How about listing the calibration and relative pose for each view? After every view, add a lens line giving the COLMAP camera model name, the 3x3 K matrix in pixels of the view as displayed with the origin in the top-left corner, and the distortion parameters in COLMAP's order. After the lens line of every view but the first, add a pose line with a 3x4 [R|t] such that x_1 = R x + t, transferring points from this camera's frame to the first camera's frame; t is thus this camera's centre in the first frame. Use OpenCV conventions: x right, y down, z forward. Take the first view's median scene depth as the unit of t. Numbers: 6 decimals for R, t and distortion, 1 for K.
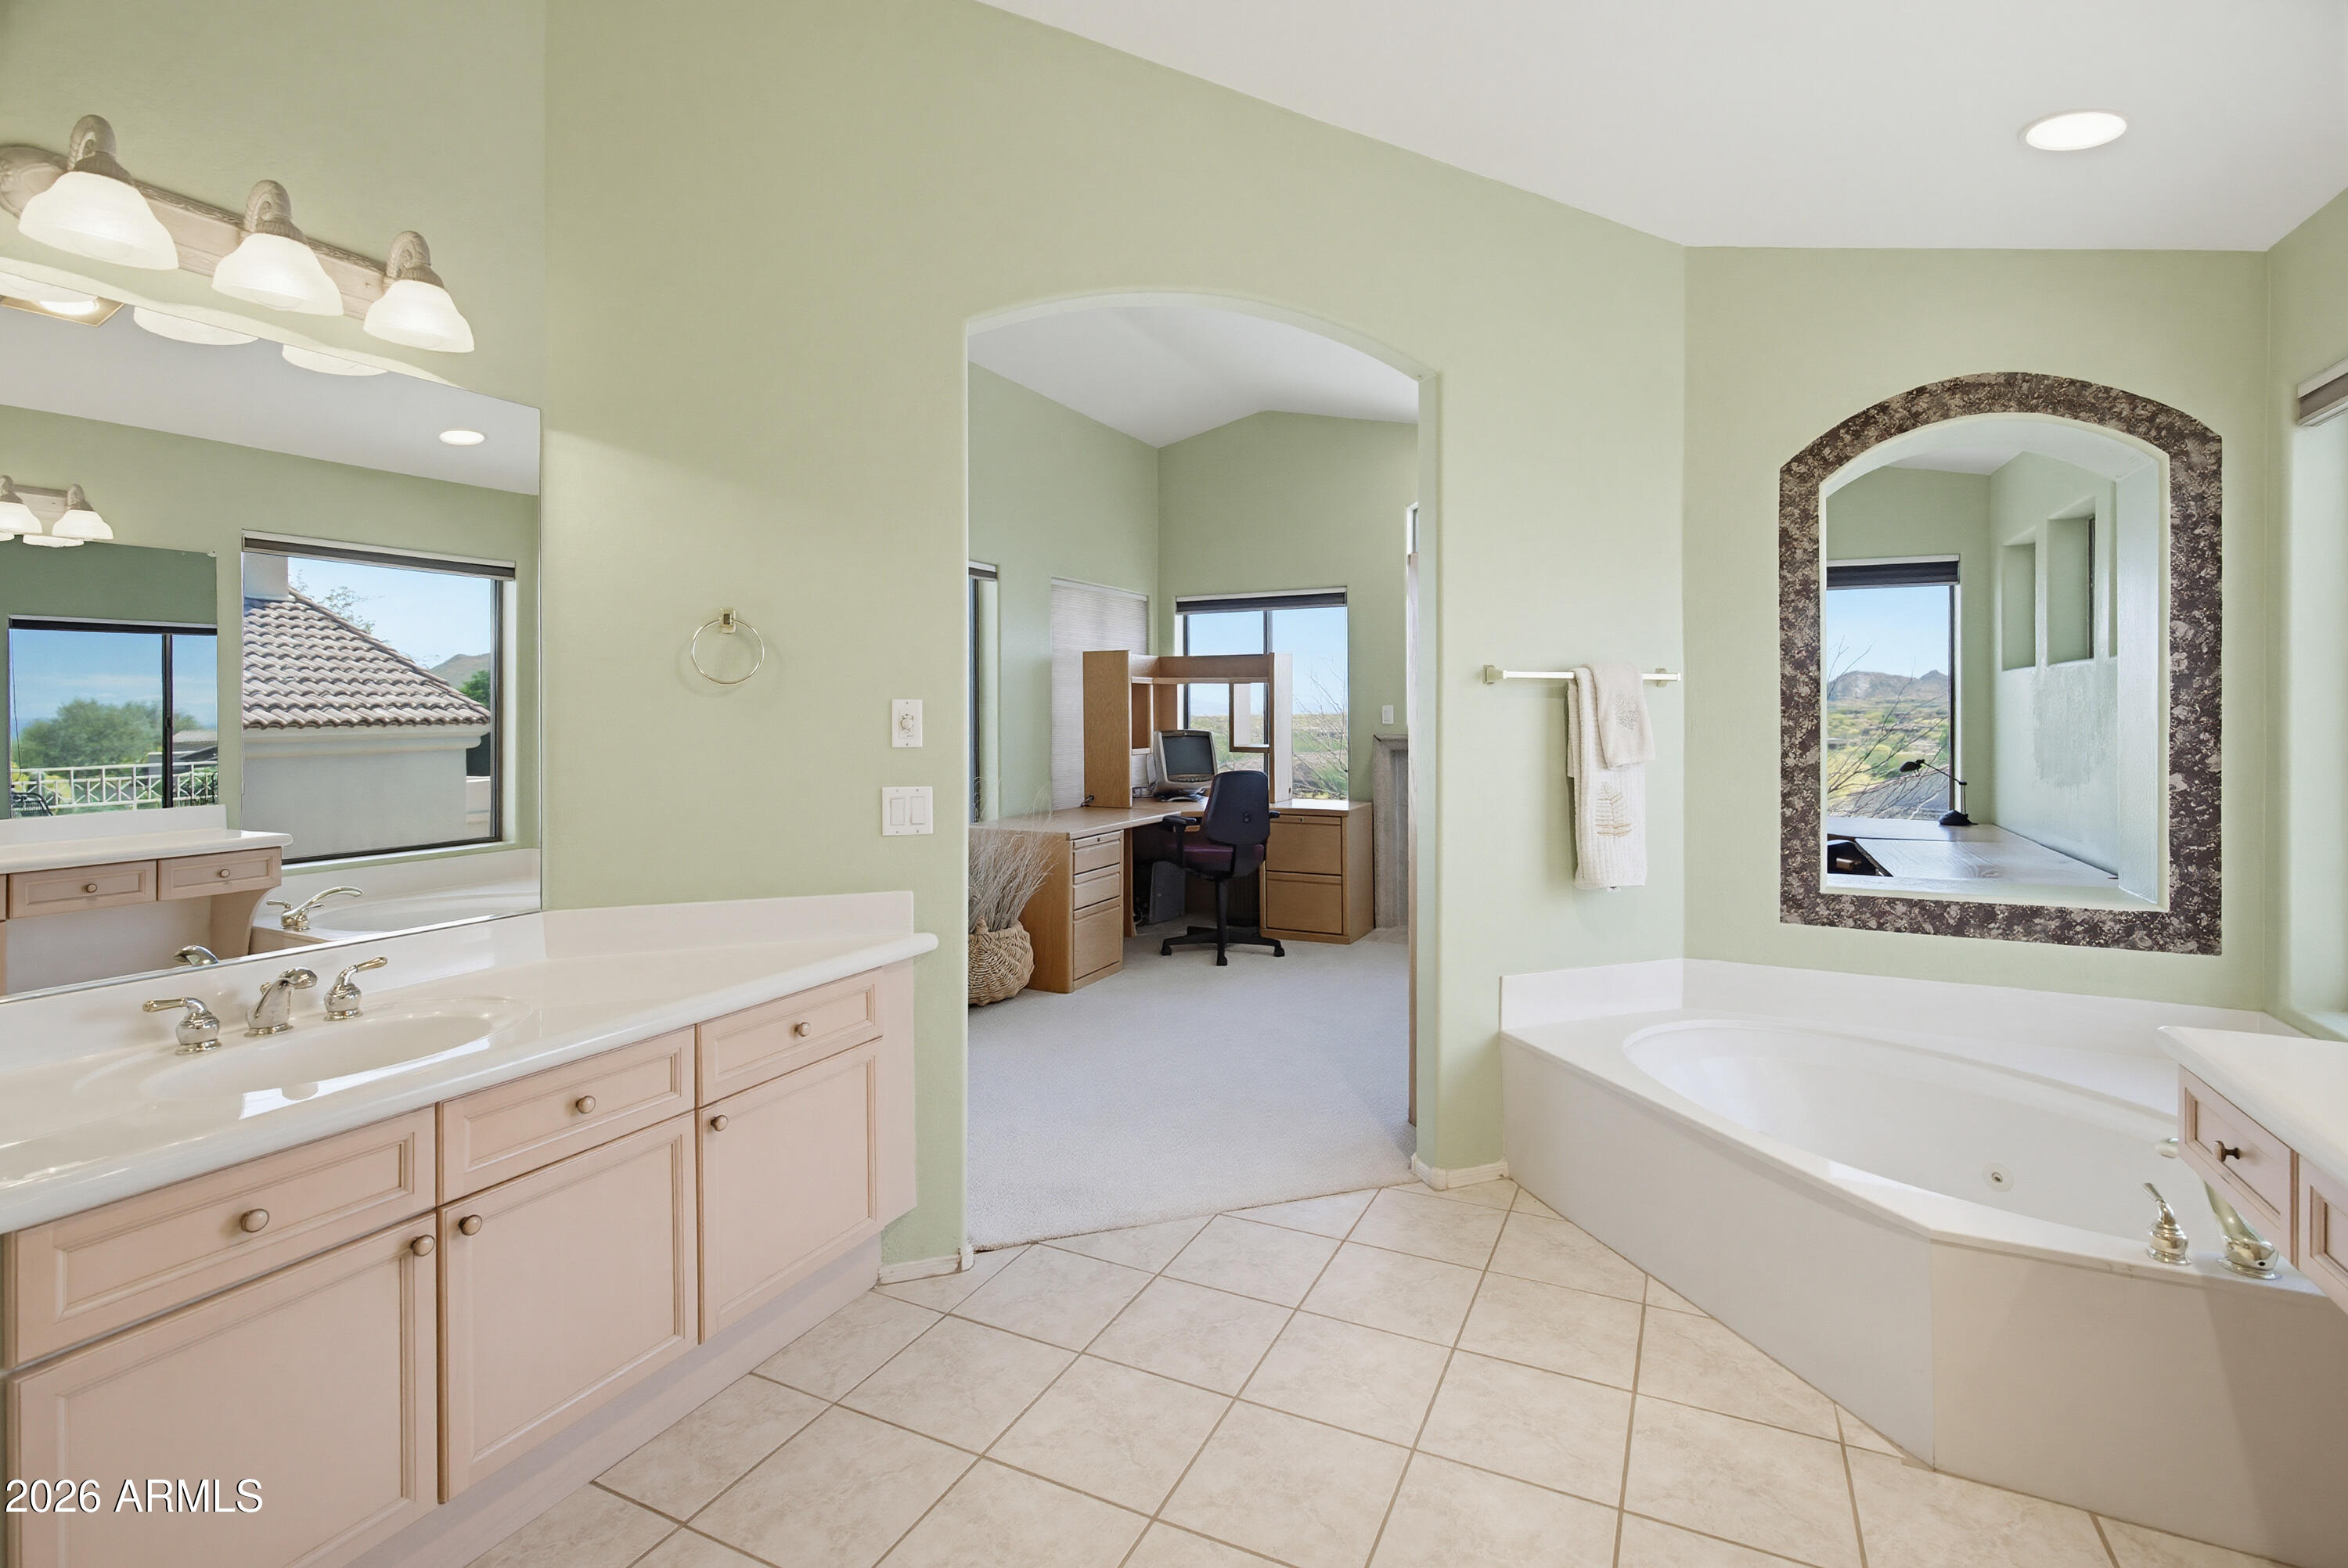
lens RADIAL K [[1094.0, 0, 1181.5], [0, 1094.0, 702.6], [0, 0, 1]] dist [-0.002024, 0.000286]
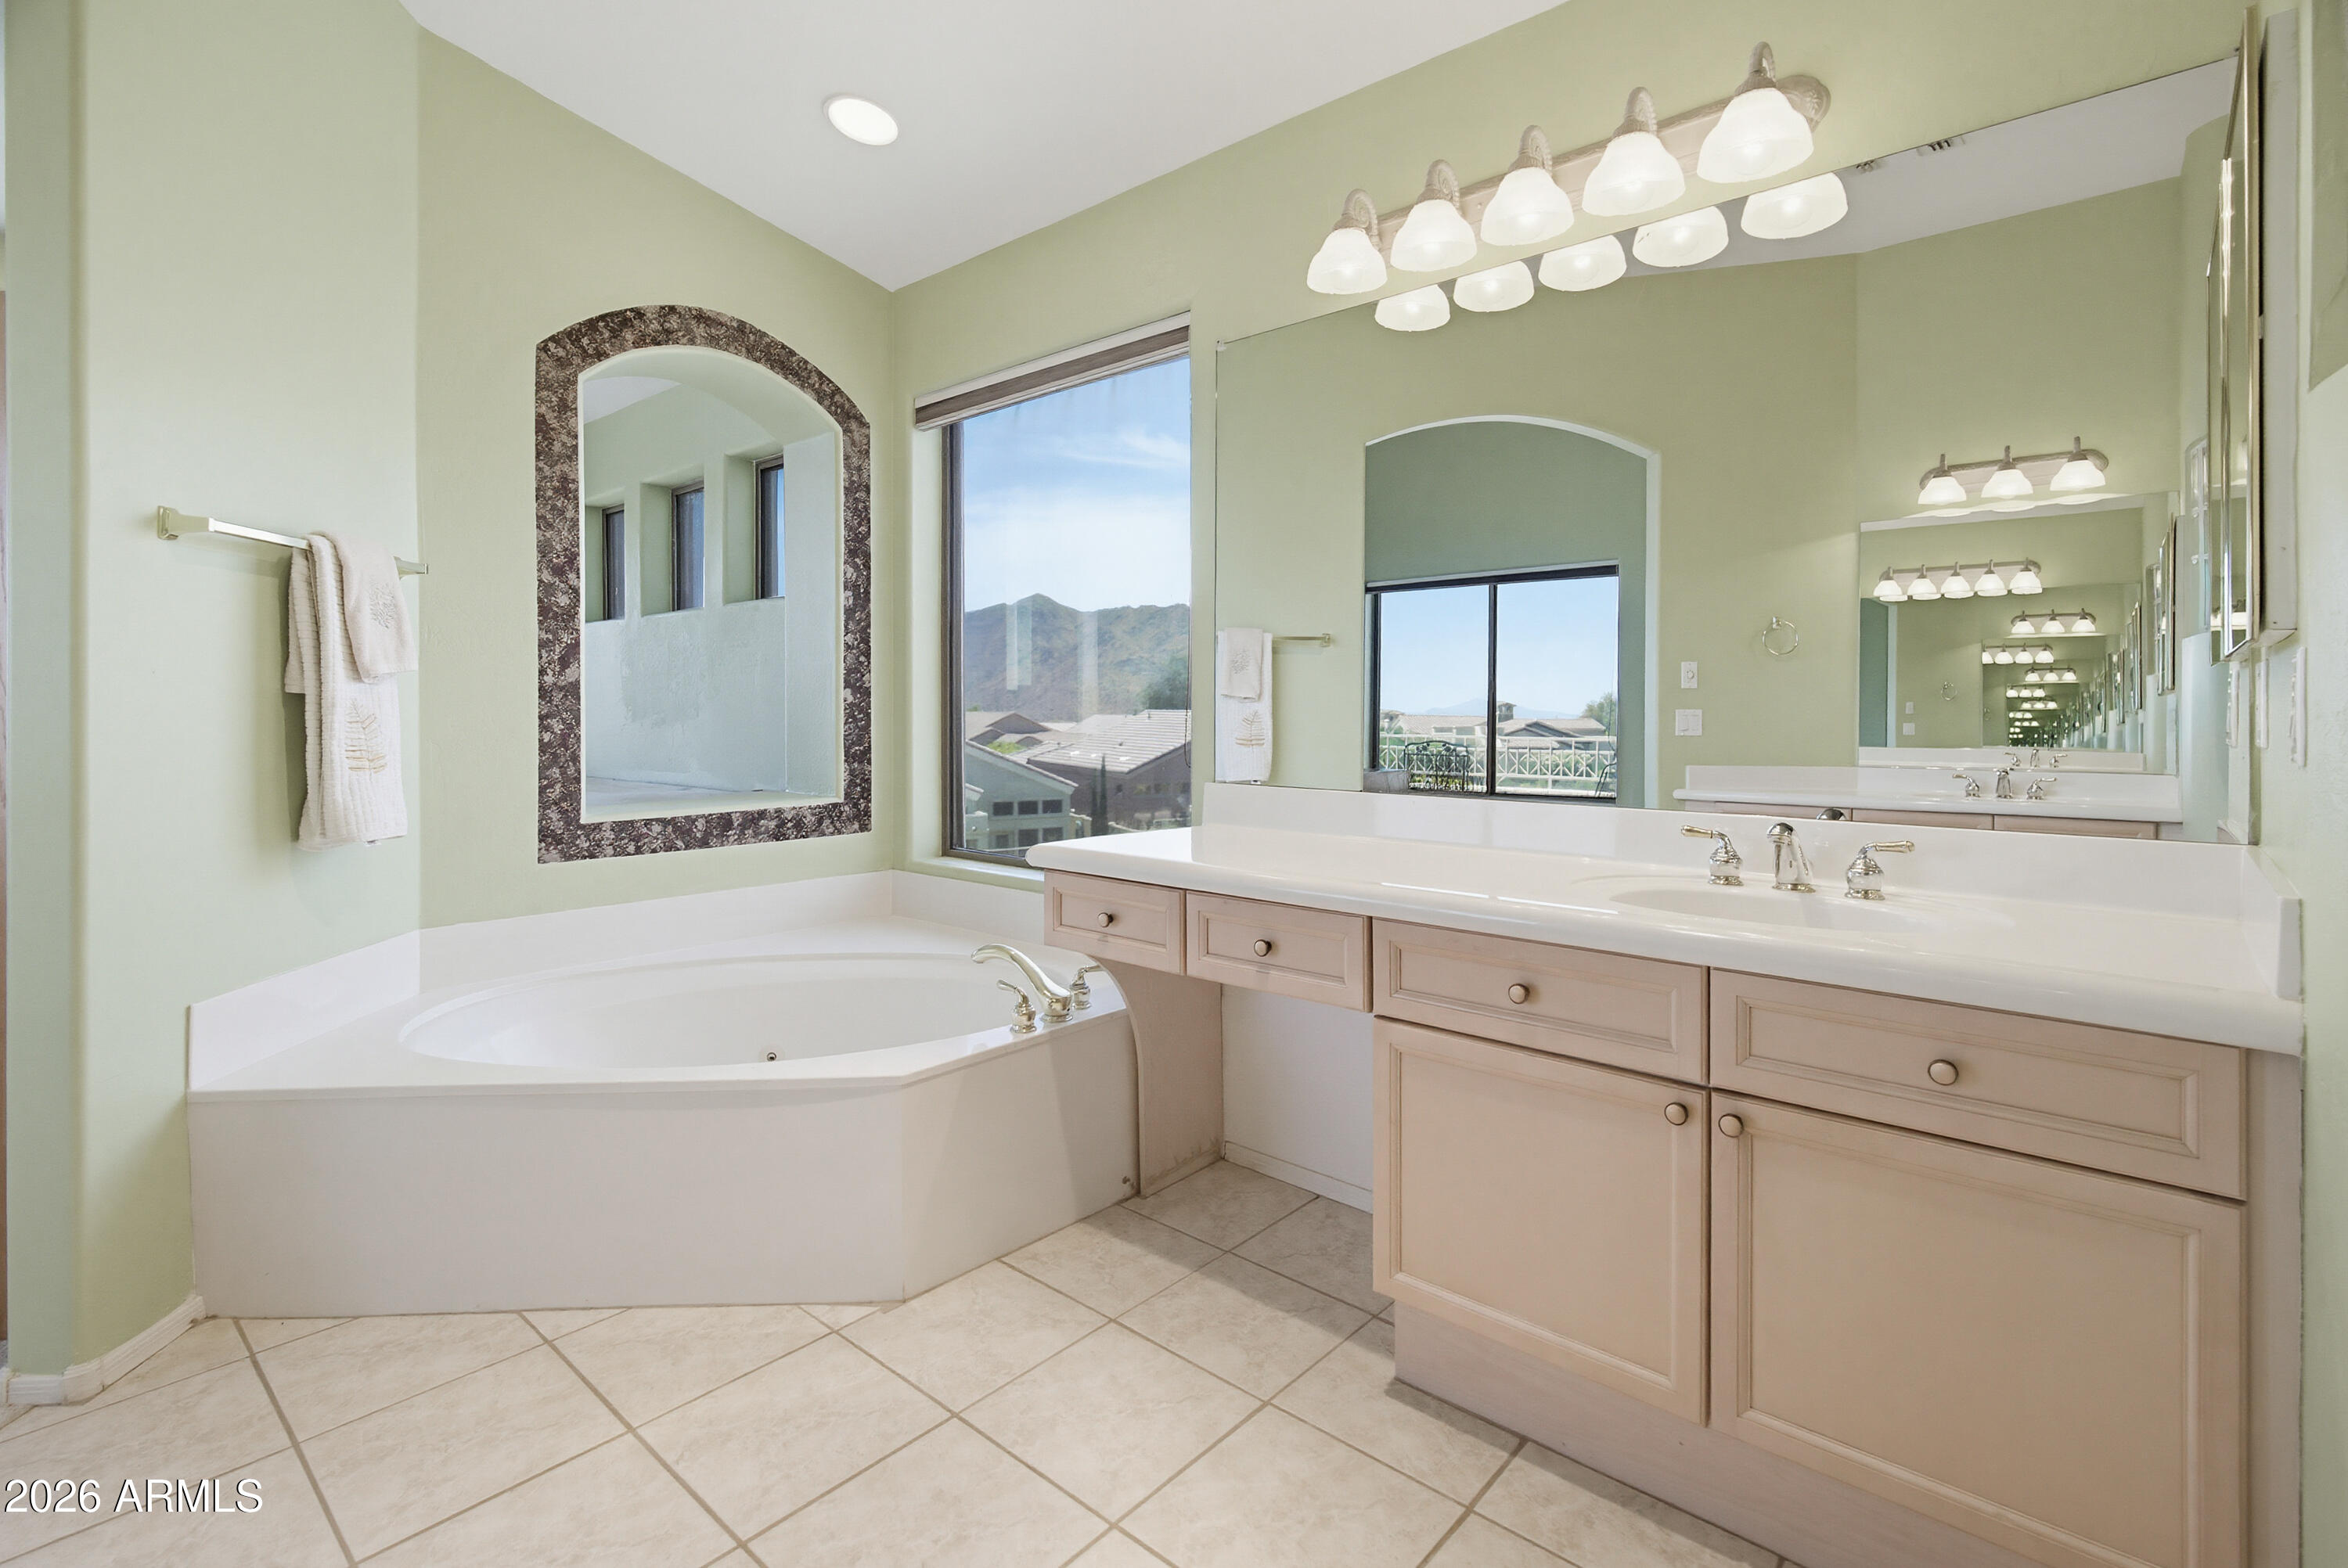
lens RADIAL K [[1094.0, 0, 1181.5], [0, 1094.0, 702.6], [0, 0, 1]] dist [-0.002024, 0.000286]
pose [[0.263225, 0.003827, 0.964727, -0.167917], [-0.003773, 0.999989, -0.002937, 0.077244], [-0.964727, -0.002867, 0.263236, 0.290479]]
